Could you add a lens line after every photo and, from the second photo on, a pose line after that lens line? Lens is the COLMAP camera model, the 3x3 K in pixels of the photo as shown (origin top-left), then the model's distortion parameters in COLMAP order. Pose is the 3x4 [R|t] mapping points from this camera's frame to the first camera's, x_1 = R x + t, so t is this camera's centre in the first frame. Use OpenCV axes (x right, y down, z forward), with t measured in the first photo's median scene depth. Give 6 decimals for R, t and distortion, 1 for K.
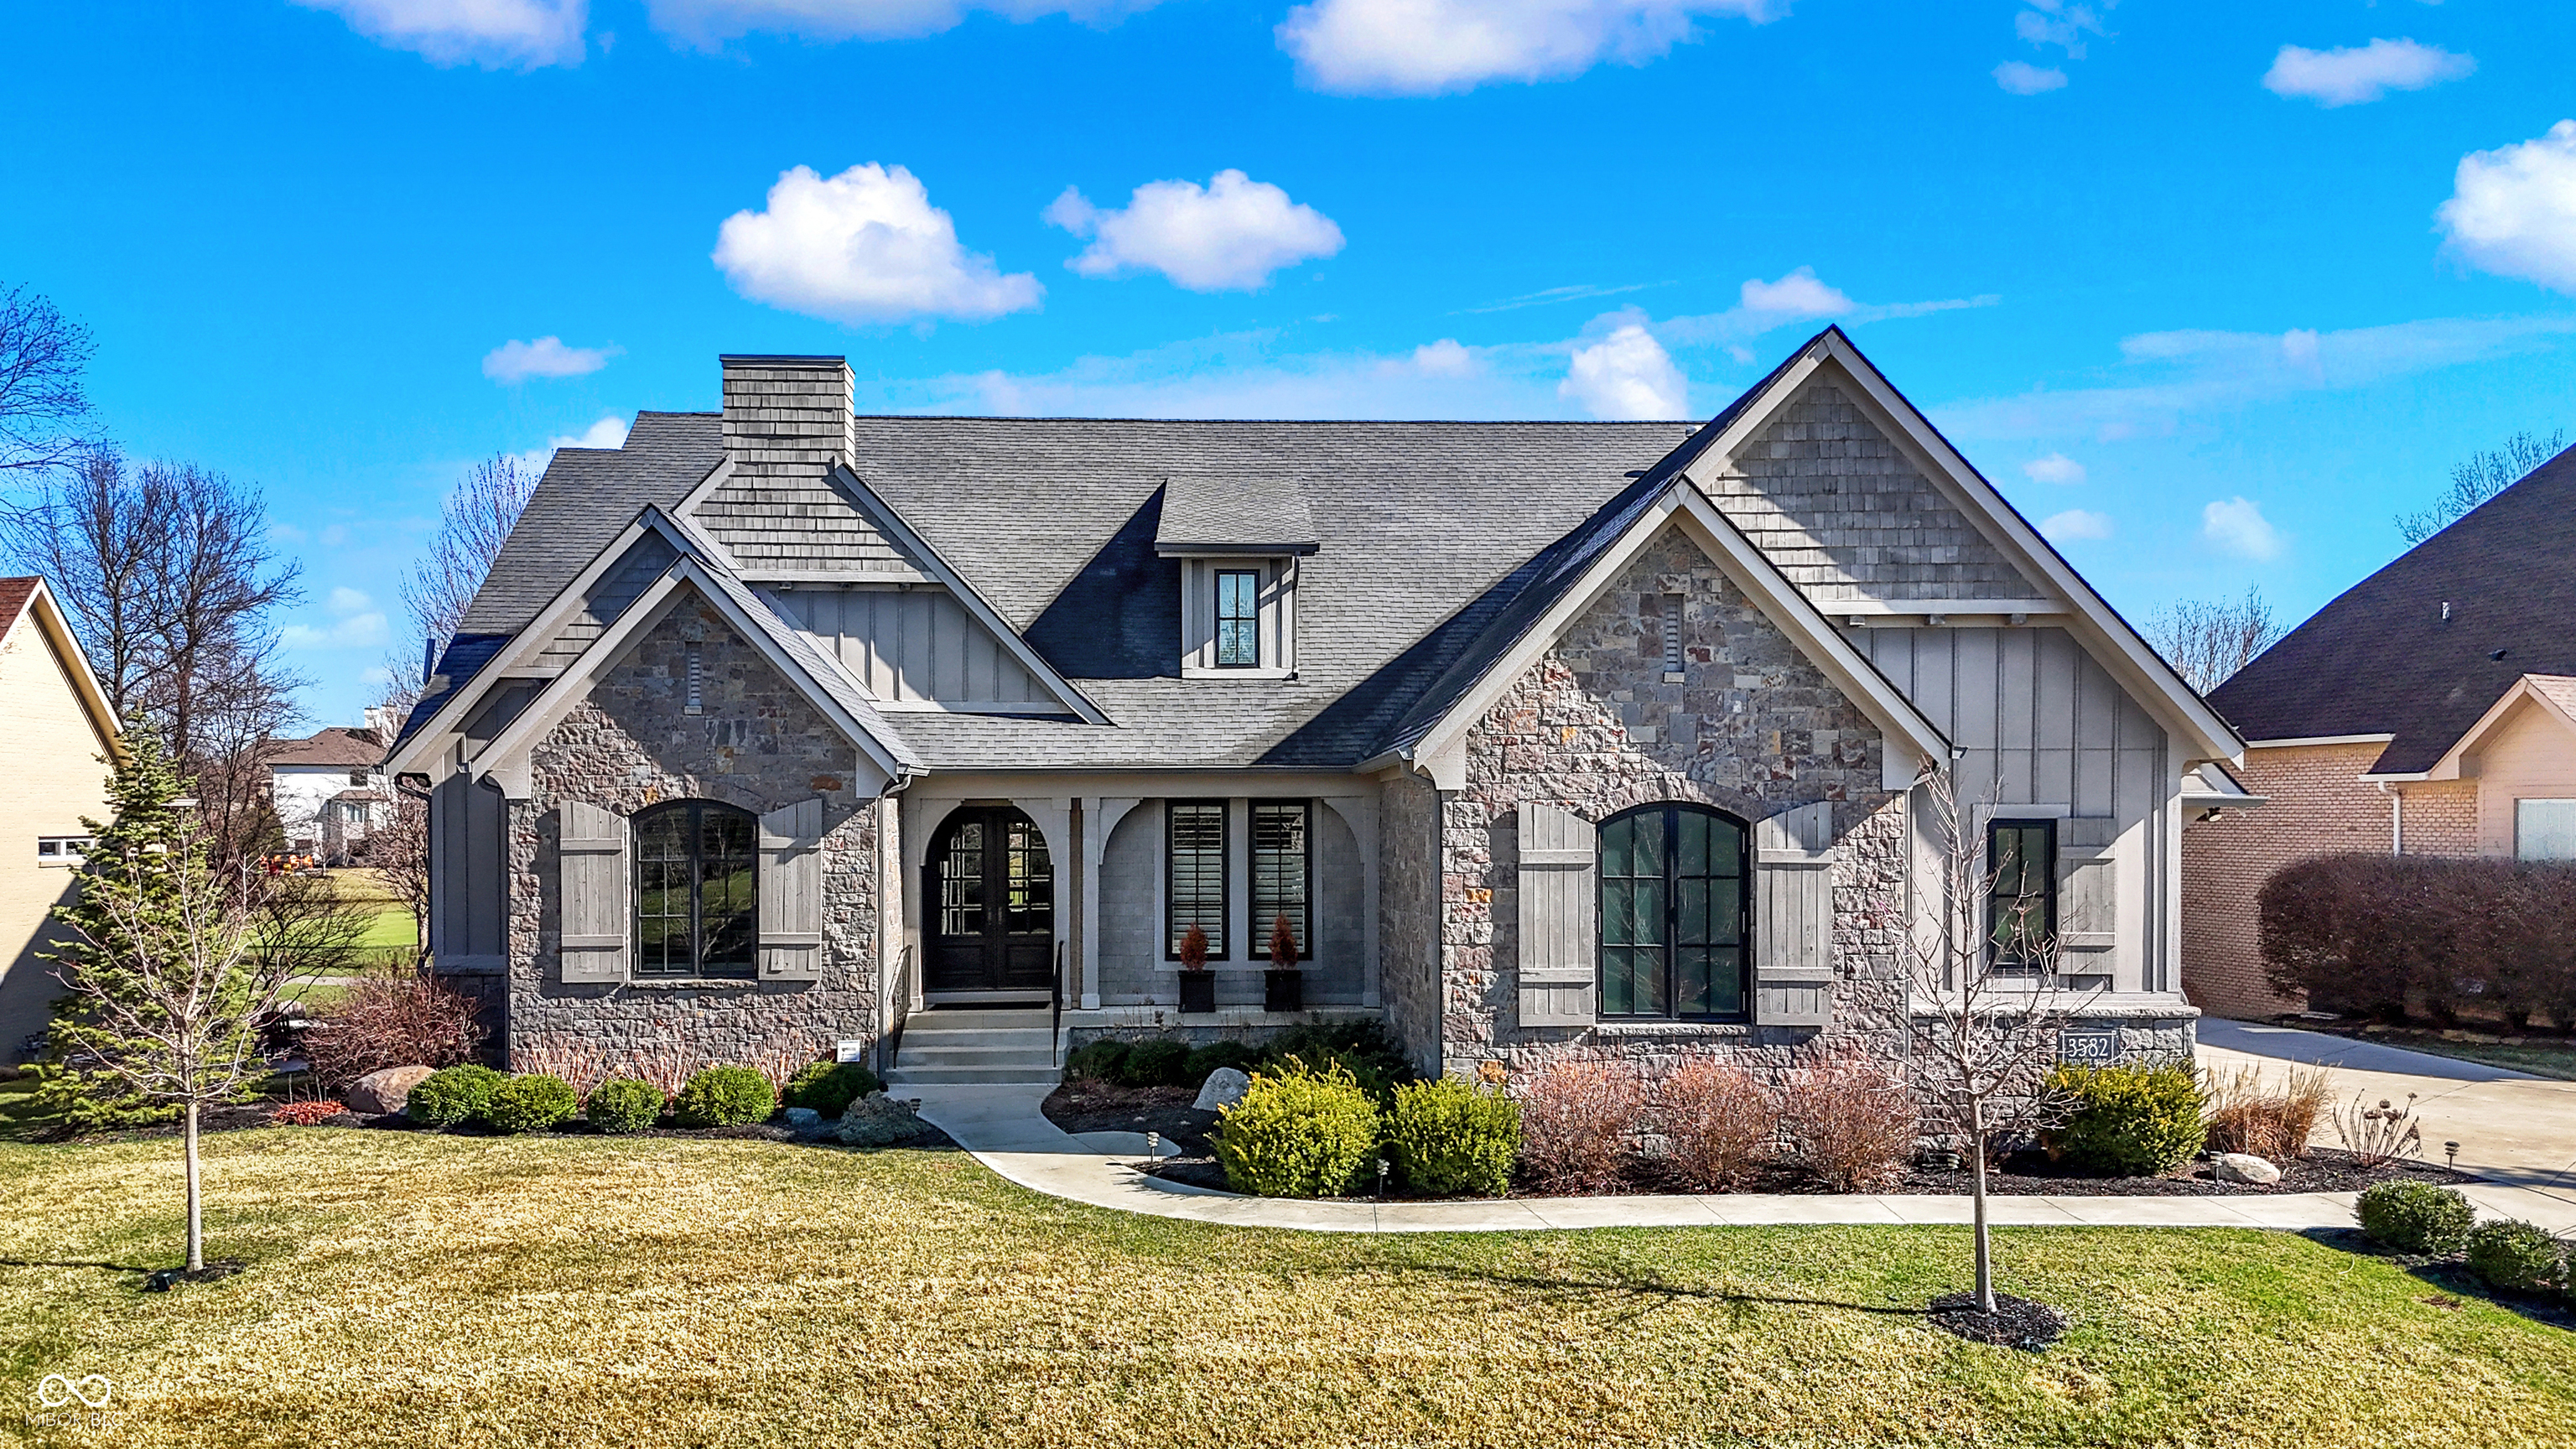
lens RADIAL K [[1961.6, 0, 1303.9], [0, 1961.6, 728.8], [0, 0, 1]] dist [0.030996, -0.002846]
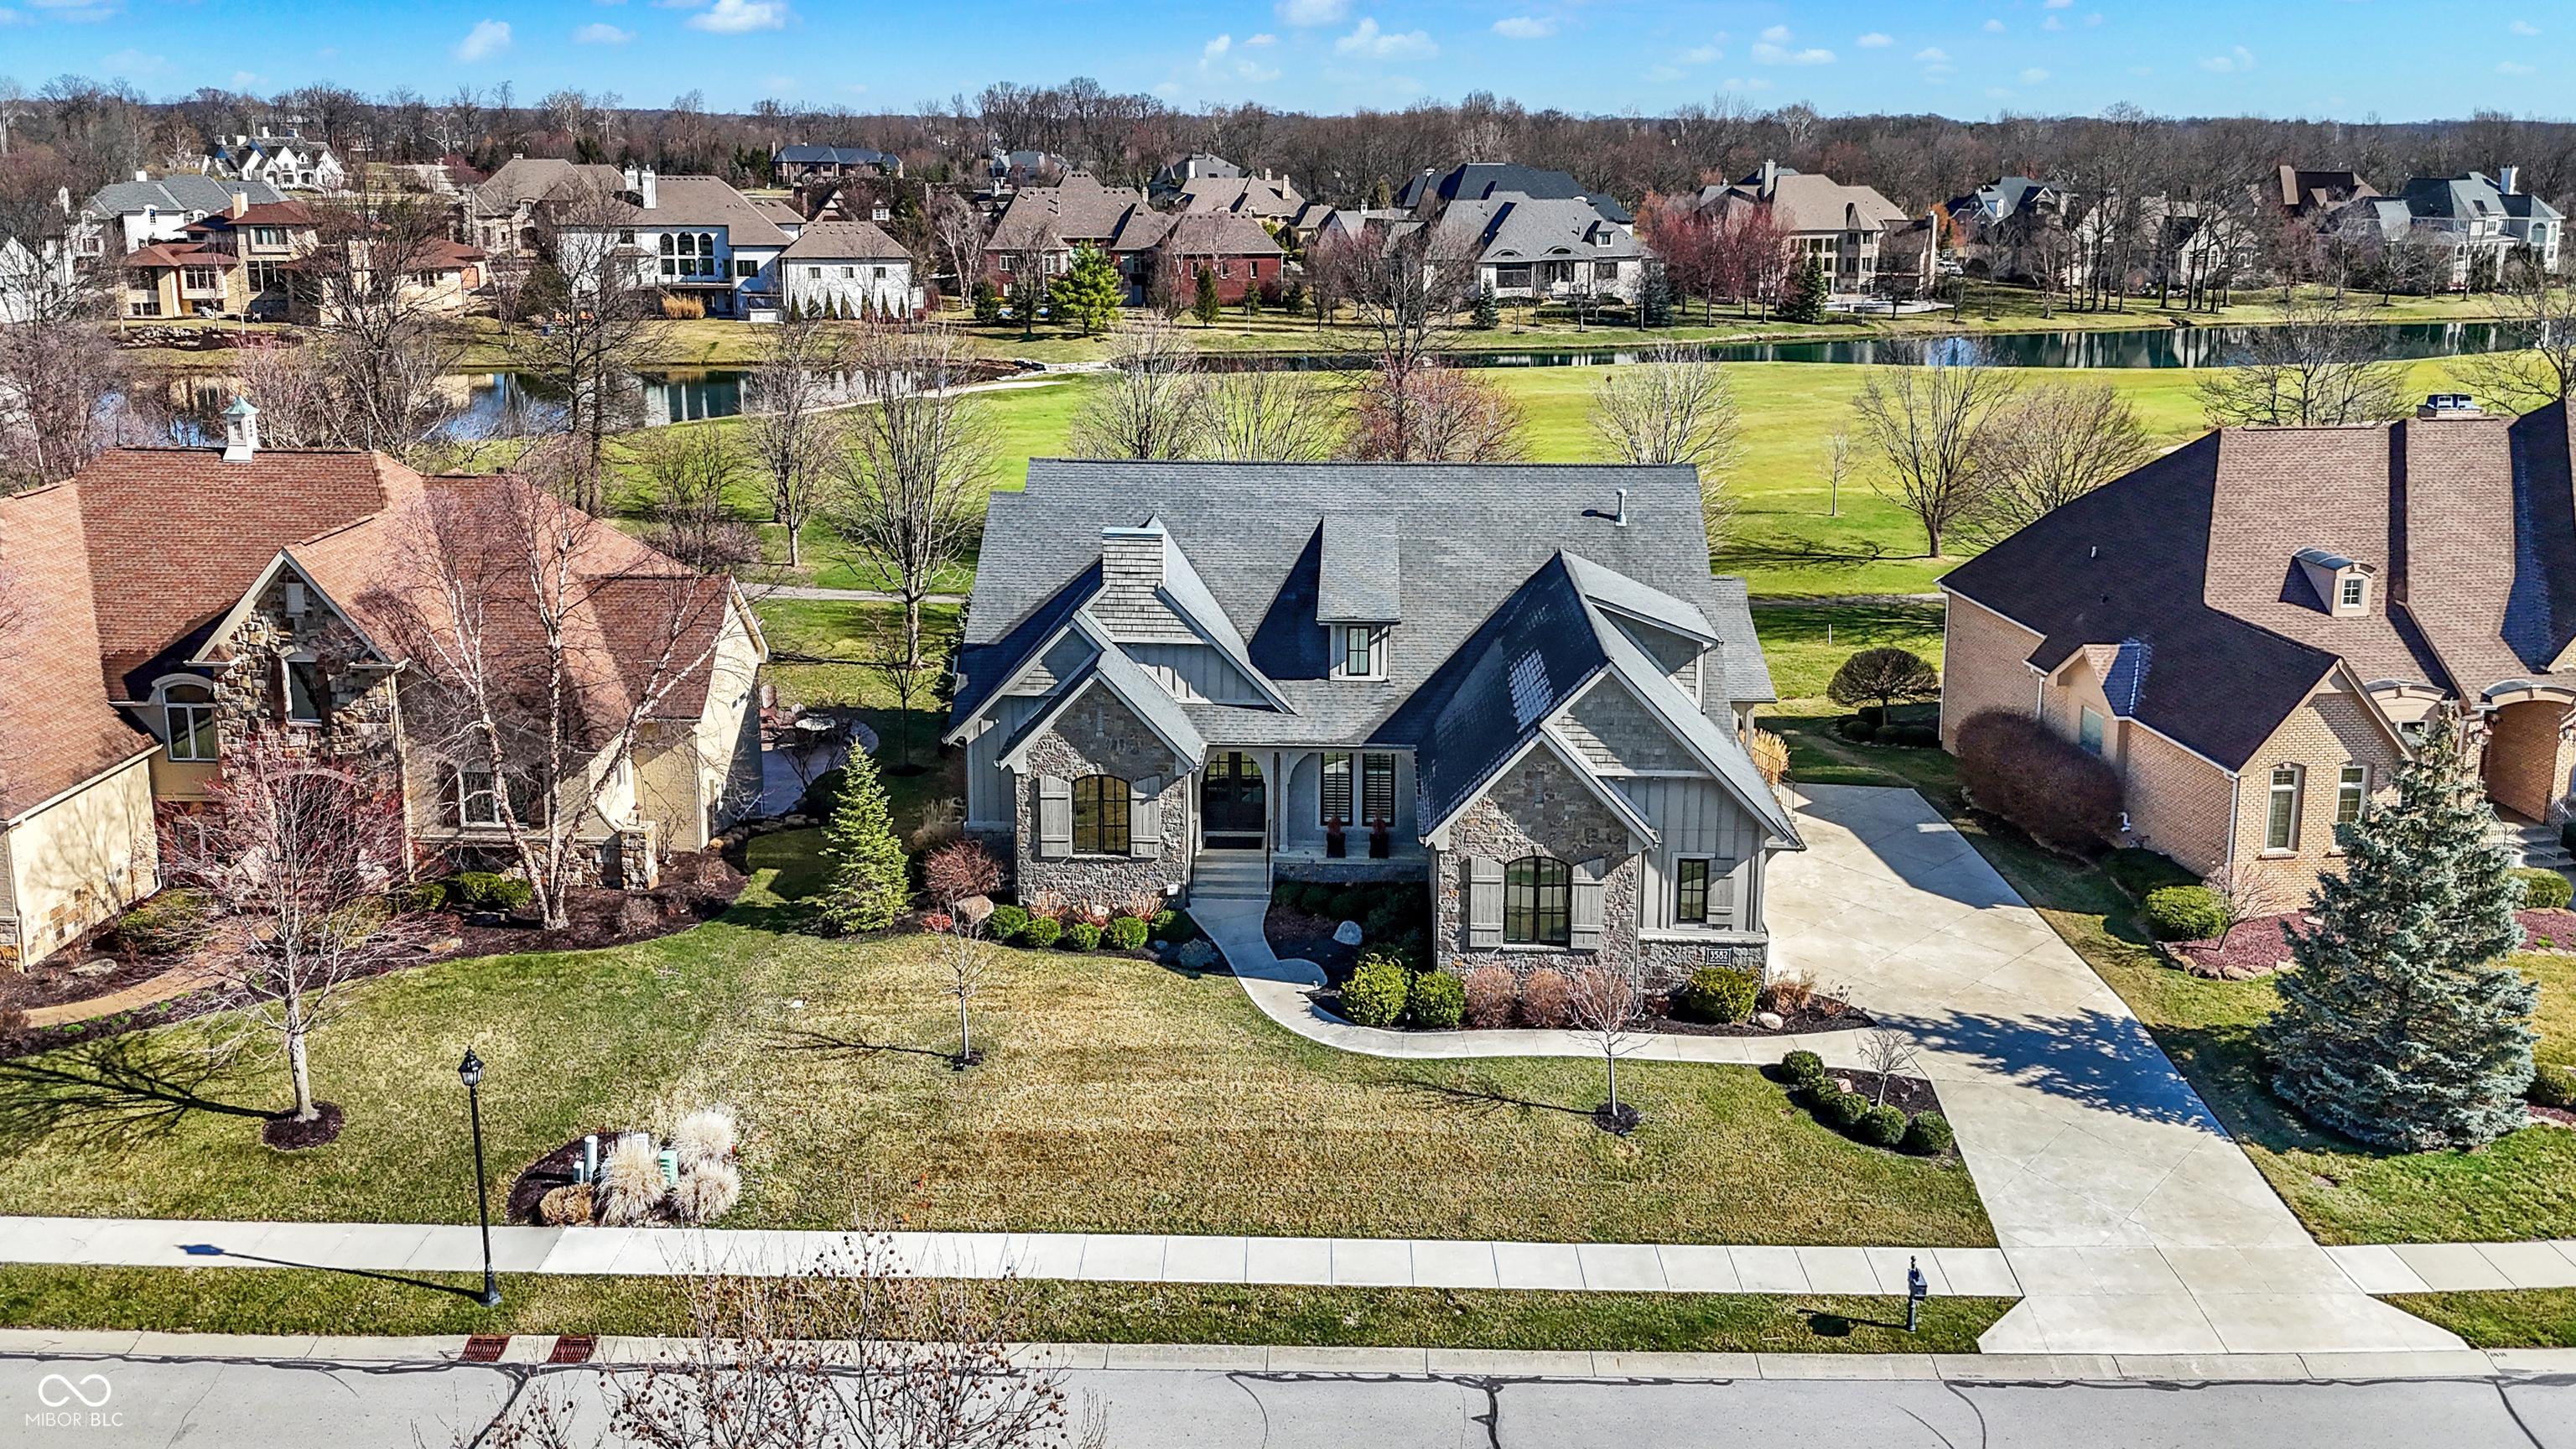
lens RADIAL K [[1921.8, 0, 1320.4], [0, 1921.8, 318.9], [0, 0, 1]] dist [0.009641, 0.027385]
pose [[0.997512, 0.015395, -0.068800, 0.075243], [-0.006603, 0.991978, 0.126236, -0.863144], [0.070191, -0.125468, 0.989612, -1.178041]]
